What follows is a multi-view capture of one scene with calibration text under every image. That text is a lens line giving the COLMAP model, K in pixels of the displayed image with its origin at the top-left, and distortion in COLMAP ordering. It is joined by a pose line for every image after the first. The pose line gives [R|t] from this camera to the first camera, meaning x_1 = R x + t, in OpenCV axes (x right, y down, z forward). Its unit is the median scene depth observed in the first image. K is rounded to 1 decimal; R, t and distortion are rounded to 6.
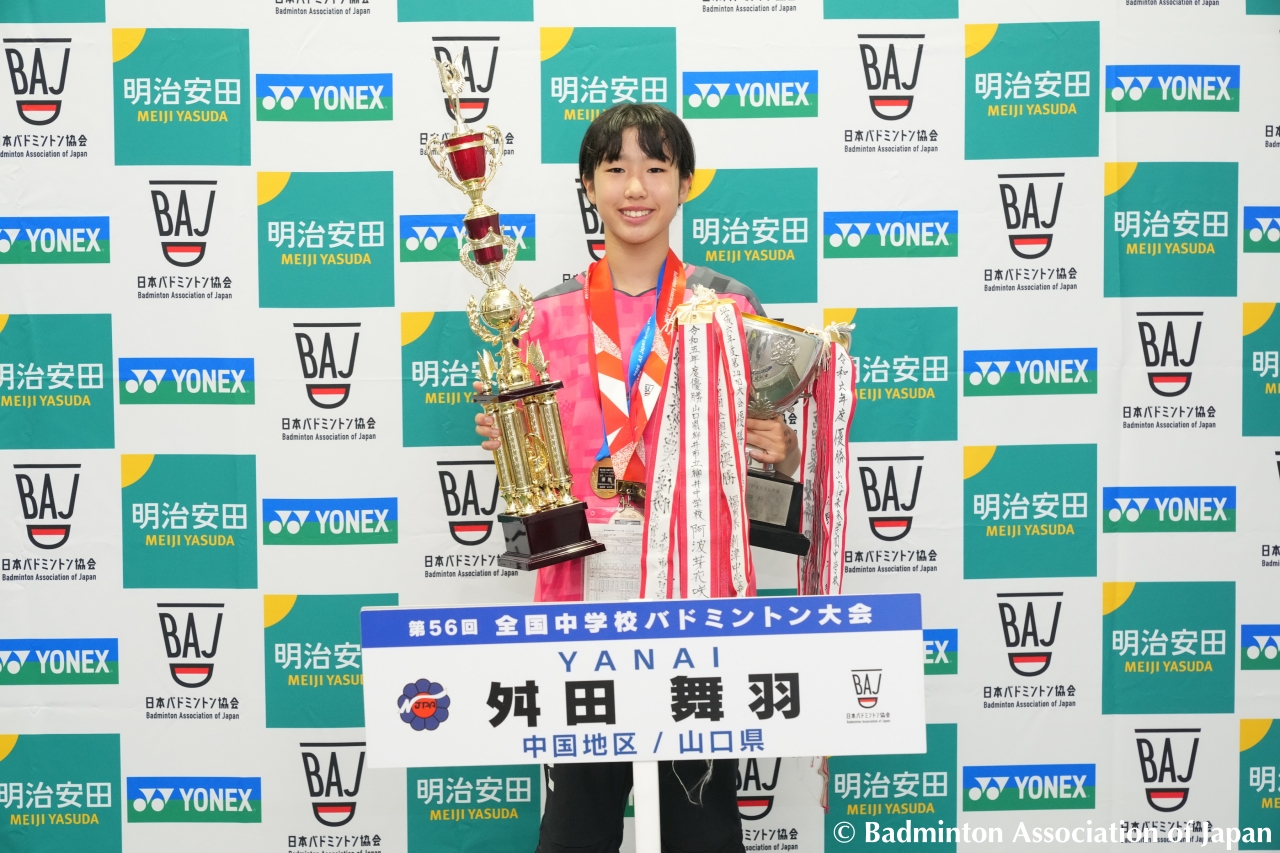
lens RADIAL K [[2182.8, 0, 640.0], [0, 2182.8, 426.5], [0, 0, 1]] dist [-0.015167, 0.070005]
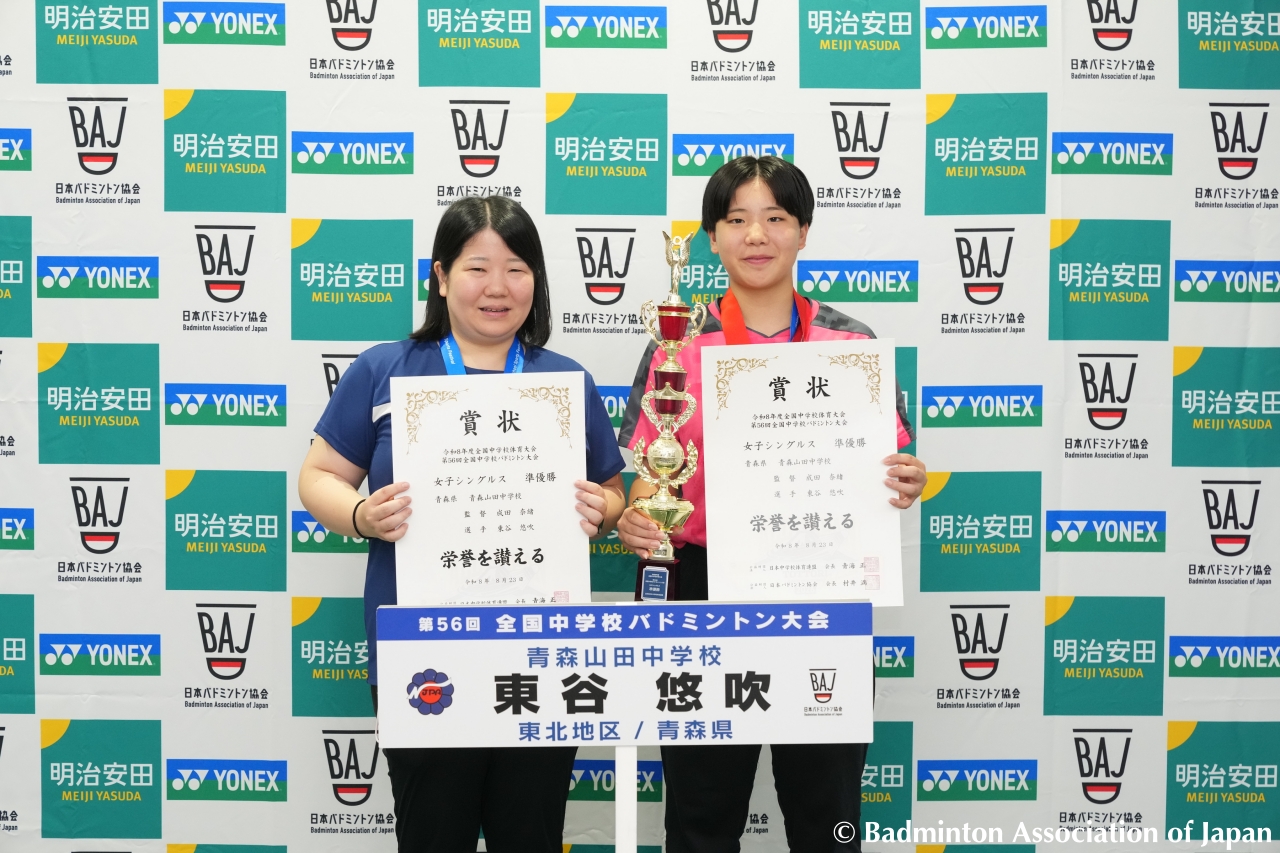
lens RADIAL K [[2179.8, 0, 640.0], [0, 2179.8, 426.5], [0, 0, 1]] dist [-0.006730, -0.060526]
pose [[0.999885, 0.012793, -0.008131, 0.013597], [-0.012876, 0.999865, -0.010206, -0.001060], [0.007999, 0.010310, 0.999915, -0.113771]]
